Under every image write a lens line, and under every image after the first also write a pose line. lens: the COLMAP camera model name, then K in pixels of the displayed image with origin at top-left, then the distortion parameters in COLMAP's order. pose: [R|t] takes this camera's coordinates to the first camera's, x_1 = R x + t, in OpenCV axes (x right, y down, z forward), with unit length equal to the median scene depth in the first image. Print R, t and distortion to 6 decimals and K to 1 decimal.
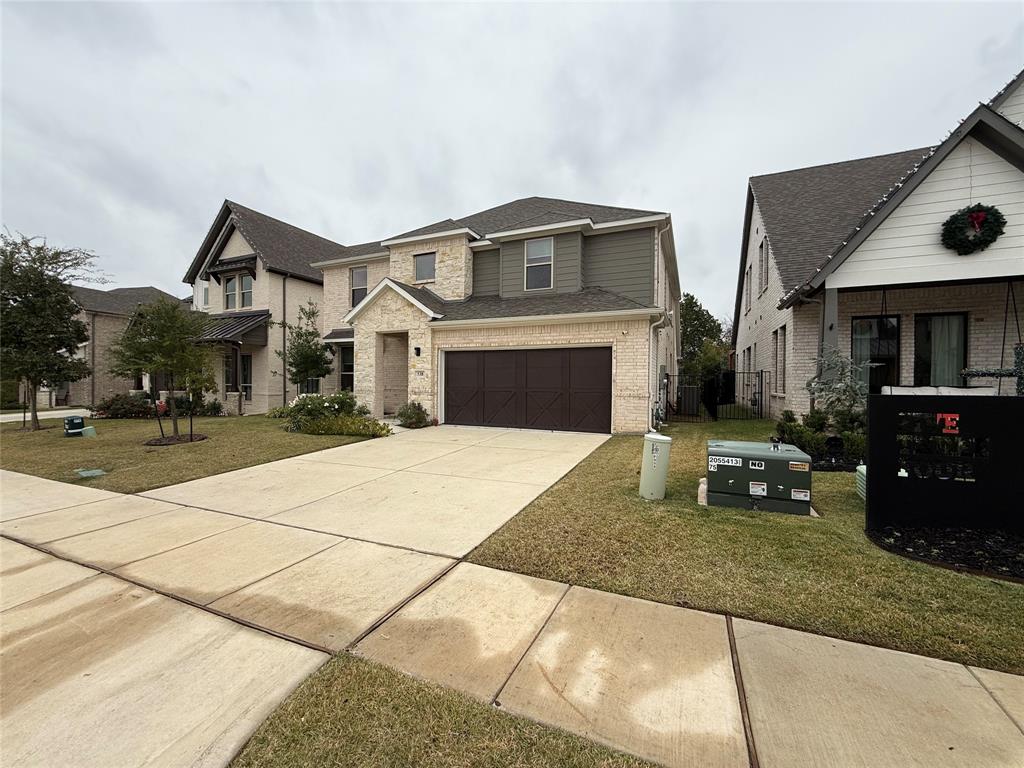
lens RADIAL K [[406.0, 0, 510.7], [0, 406.0, 384.5], [0, 0, 1]] dist [0.000976, -0.000321]
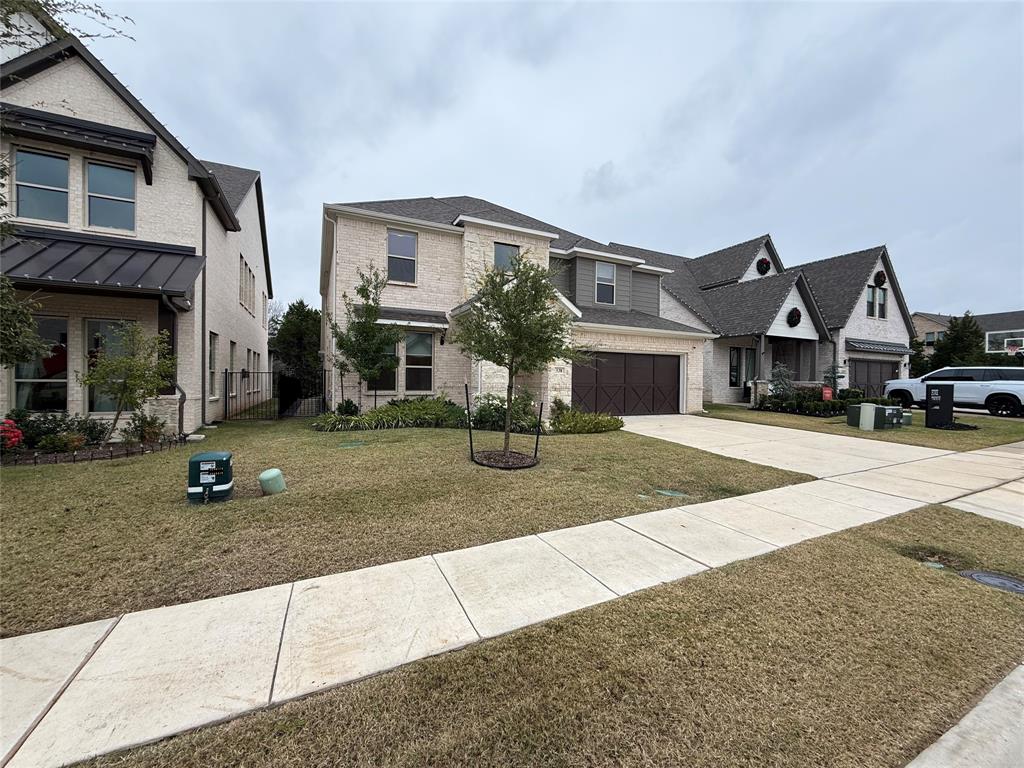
lens RADIAL K [[406.0, 0, 510.7], [0, 406.0, 384.5], [0, 0, 1]] dist [0.000976, -0.000321]
pose [[0.644634, -0.005592, 0.764471, -1.074751], [-0.000661, 0.999969, 0.007872, 0.001426], [-0.764491, -0.005580, 0.644610, 0.429005]]
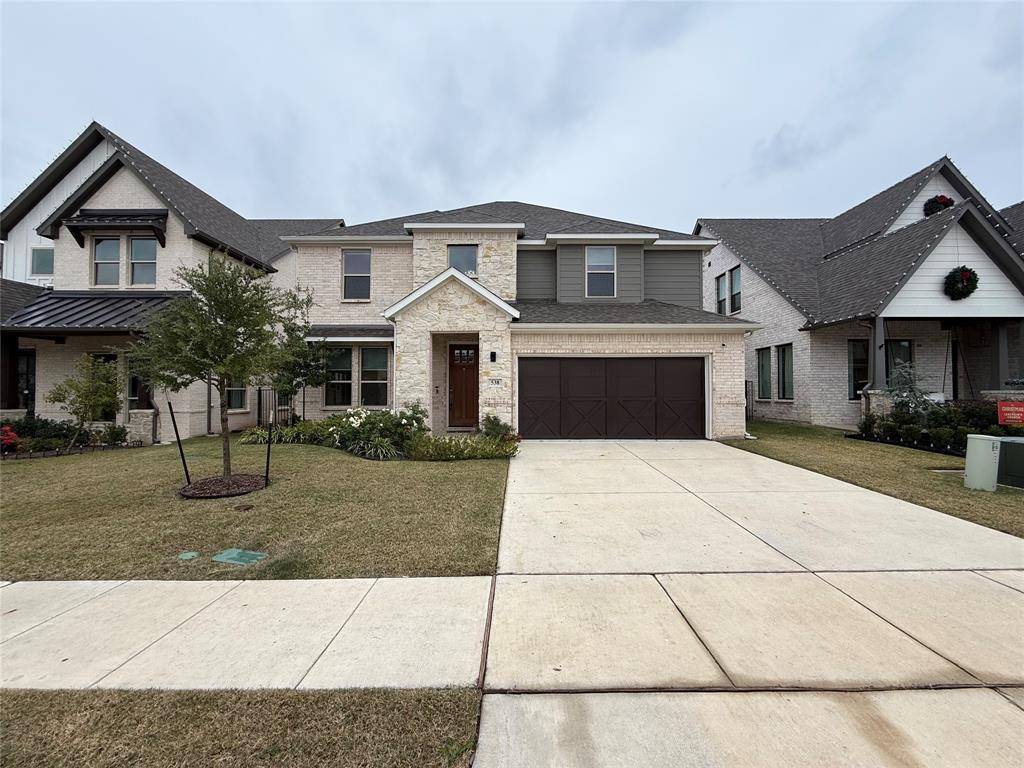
lens RADIAL K [[406.0, 0, 510.7], [0, 406.0, 384.5], [0, 0, 1]] dist [0.000976, -0.000321]
pose [[0.916027, 0.000919, 0.401115, -0.534365], [0.008940, 0.999702, -0.022708, -0.001773], [-0.401016, 0.024387, 0.915746, 0.193096]]
